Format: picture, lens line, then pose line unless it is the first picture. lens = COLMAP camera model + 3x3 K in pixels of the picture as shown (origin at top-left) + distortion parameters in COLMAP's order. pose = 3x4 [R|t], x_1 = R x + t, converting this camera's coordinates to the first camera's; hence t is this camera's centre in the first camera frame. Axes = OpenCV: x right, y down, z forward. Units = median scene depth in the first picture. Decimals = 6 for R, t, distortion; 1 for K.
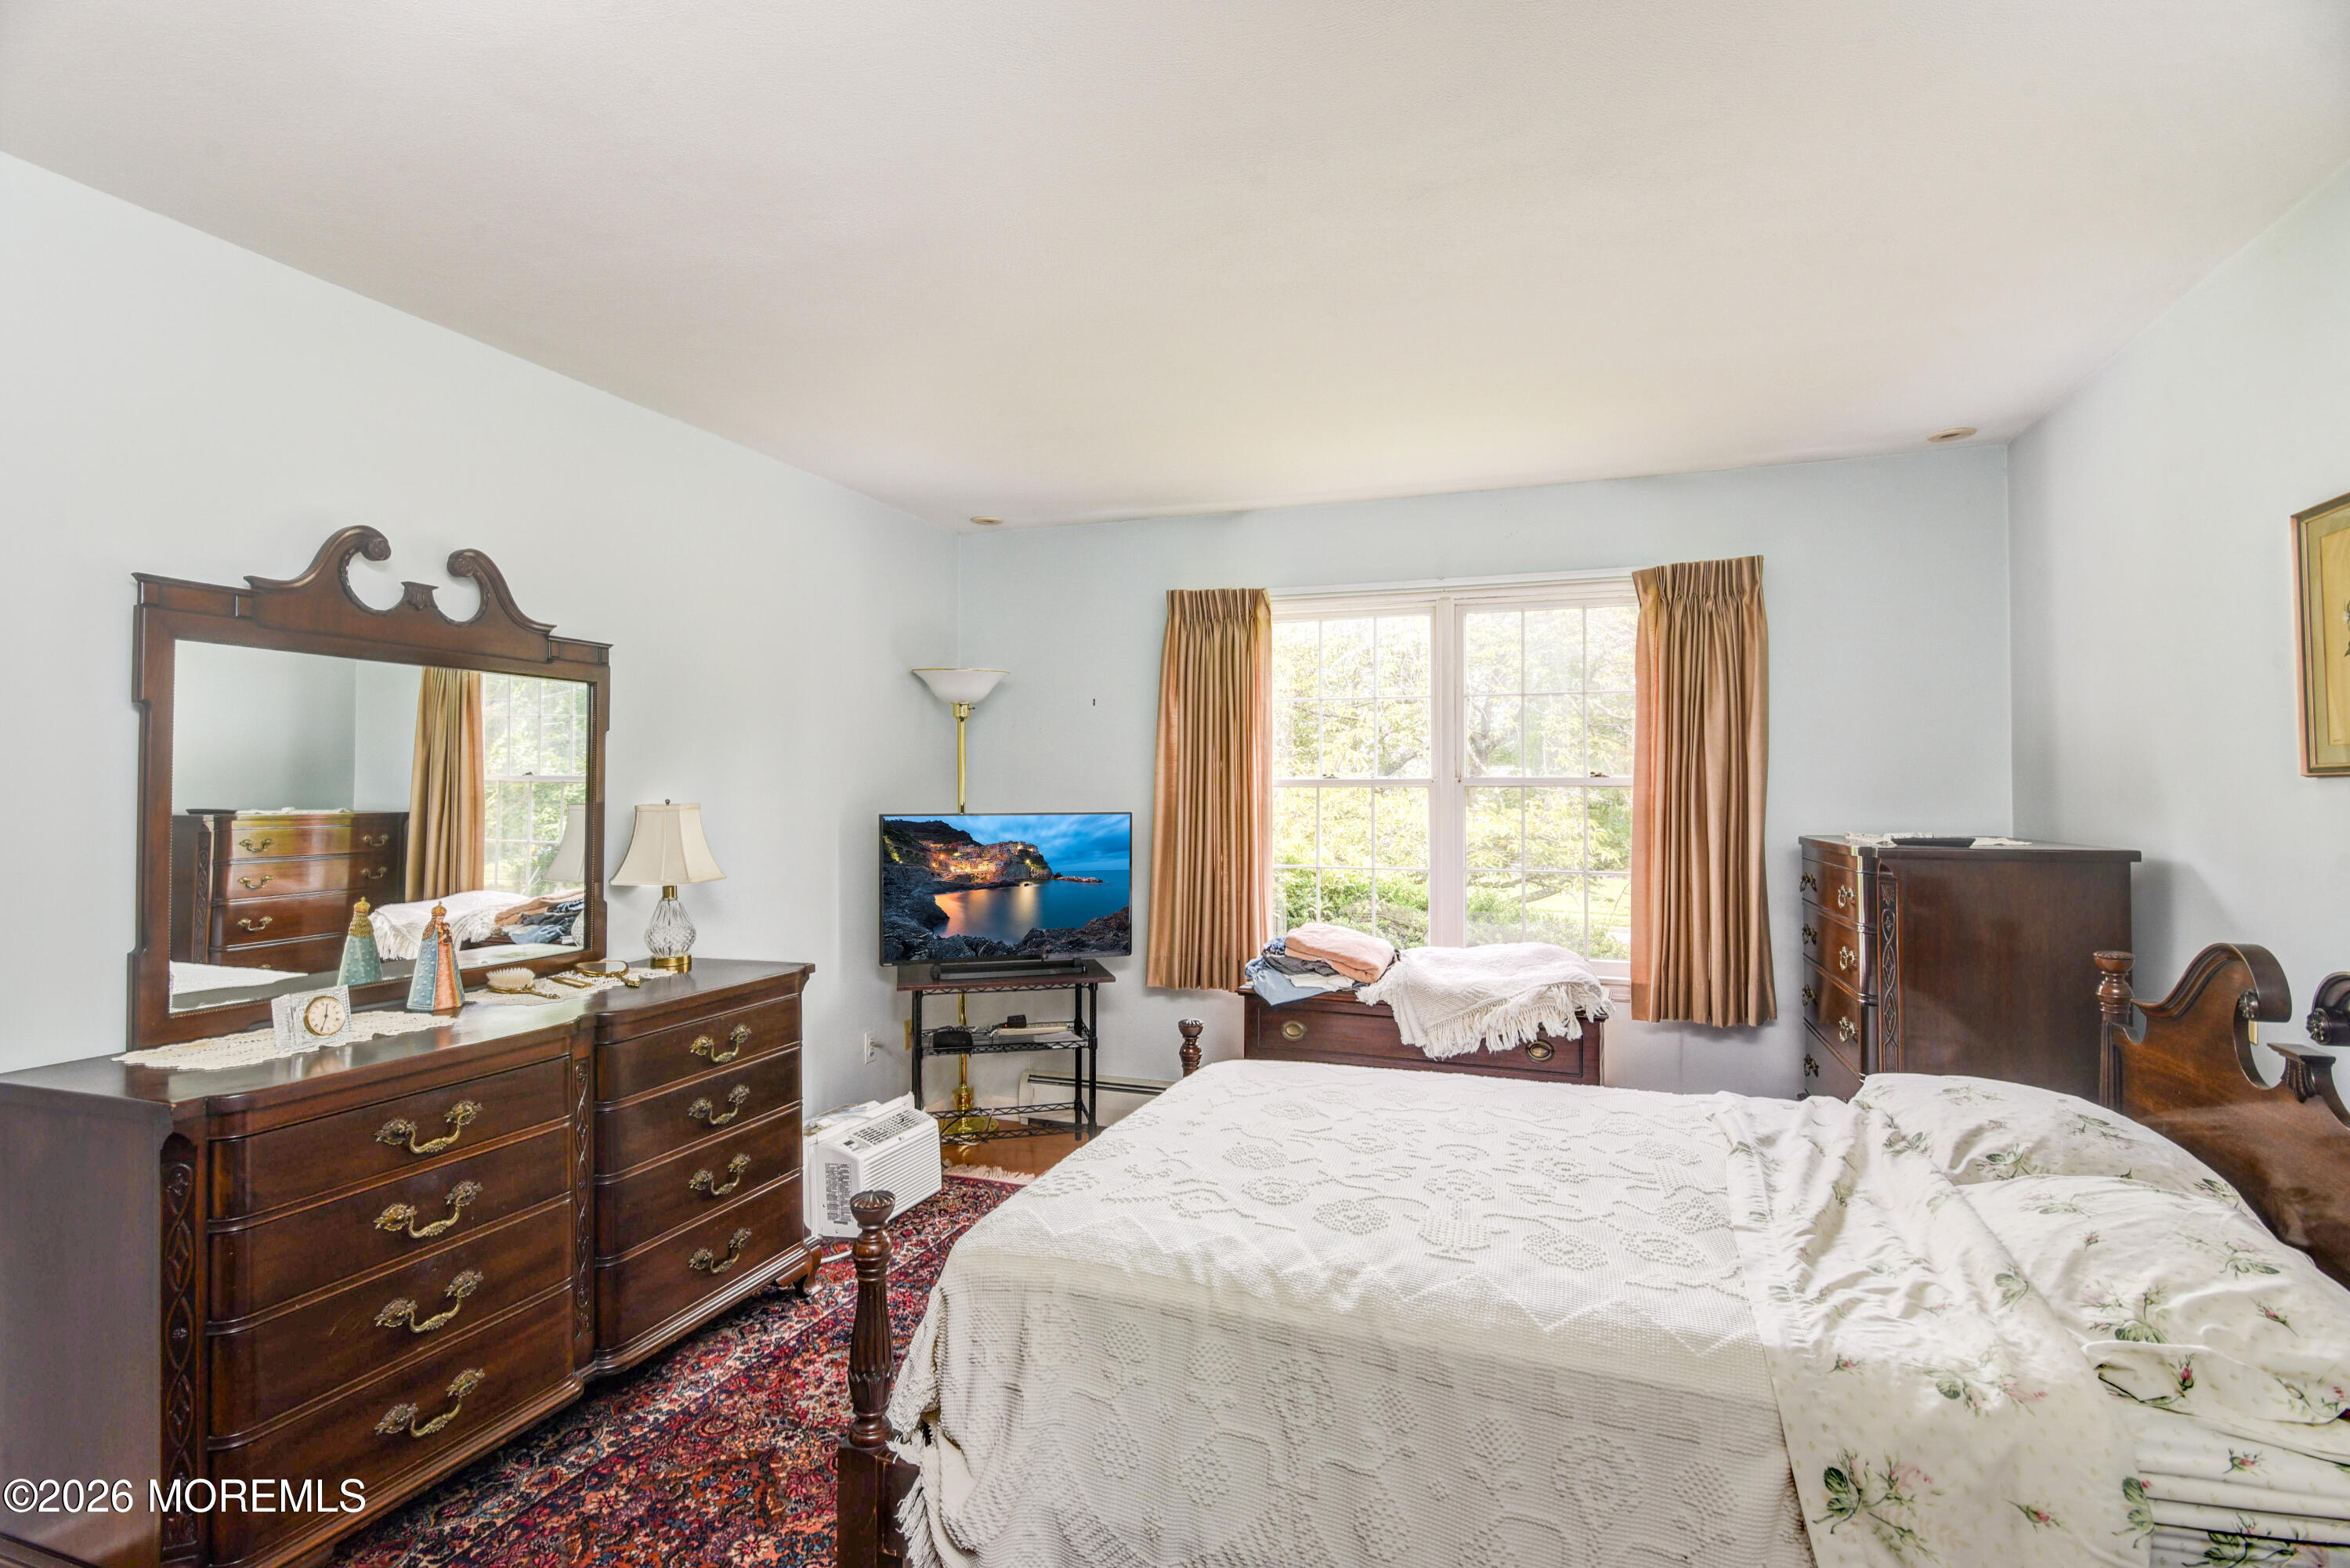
lens RADIAL K [[1131.8, 0, 1187.1], [0, 1131.8, 799.9], [0, 0, 1]] dist [-0.021556, -0.000541]
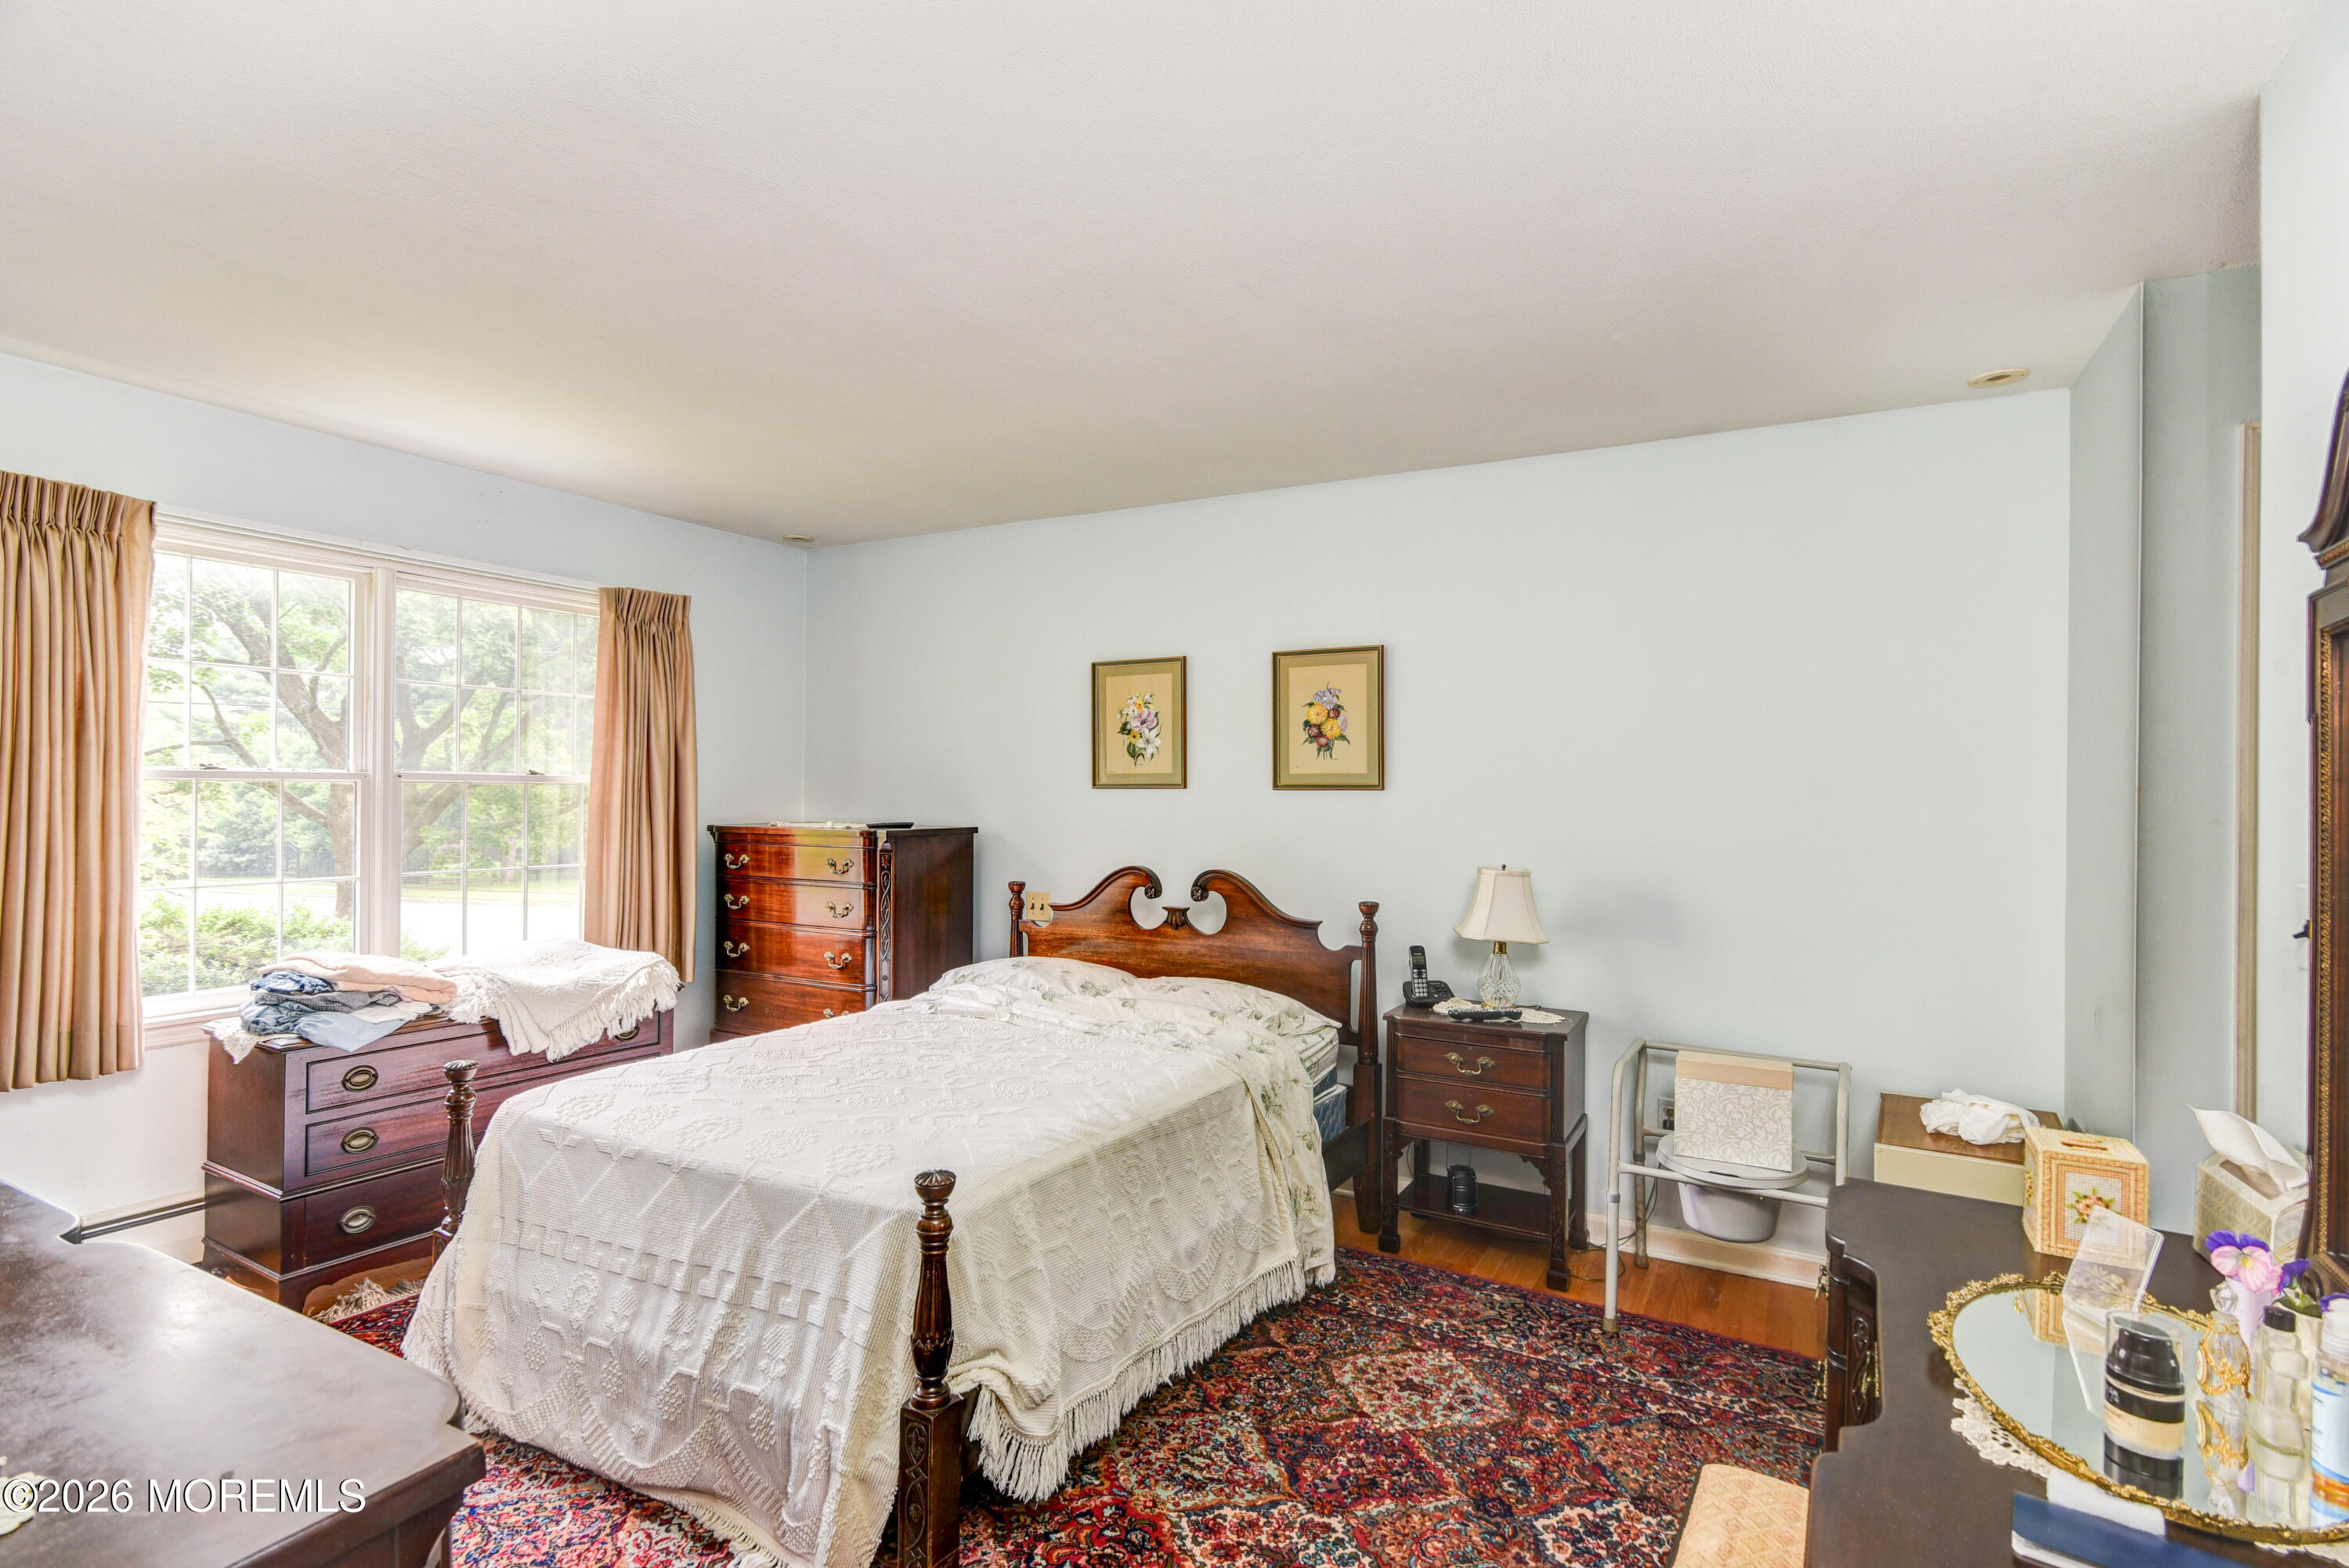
lens RADIAL K [[1131.4, 0, 1186.6], [0, 1131.4, 799.9], [0, 0, 1]] dist [-0.021556, -0.000541]
pose [[0.174930, -0.001939, 0.984579, -0.639274], [-0.006115, 0.999977, 0.003056, -0.004129], [-0.984562, -0.006555, 0.174914, 0.282571]]
